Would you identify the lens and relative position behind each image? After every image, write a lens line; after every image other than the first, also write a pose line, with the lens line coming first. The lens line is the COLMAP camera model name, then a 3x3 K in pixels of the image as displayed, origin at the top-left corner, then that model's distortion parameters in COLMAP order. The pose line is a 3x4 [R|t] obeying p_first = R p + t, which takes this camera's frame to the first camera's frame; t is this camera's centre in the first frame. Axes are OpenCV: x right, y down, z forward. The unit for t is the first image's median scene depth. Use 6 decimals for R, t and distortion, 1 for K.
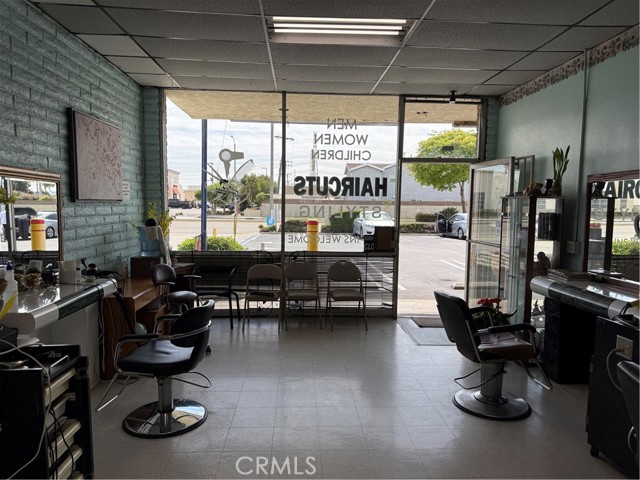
lens RADIAL K [[447.3, 0, 319.2], [0, 447.3, 246.3], [0, 0, 1]] dist [0.066274, -0.000094]
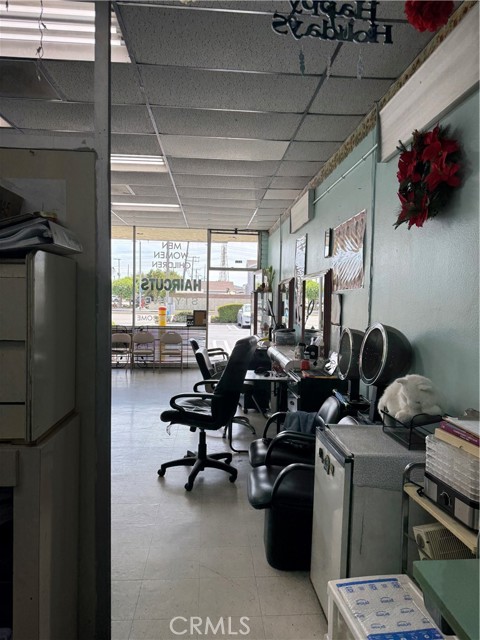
lens RADIAL K [[447.3, 0, 242.3], [0, 447.3, 313.1], [0, 0, 1]] dist [0.066274, -0.000094]
pose [[0.999367, 0.000569, 0.035576, 0.241439], [0.001573, 0.998188, -0.060145, 0.061998], [-0.035546, 0.060163, 0.997555, -0.577573]]
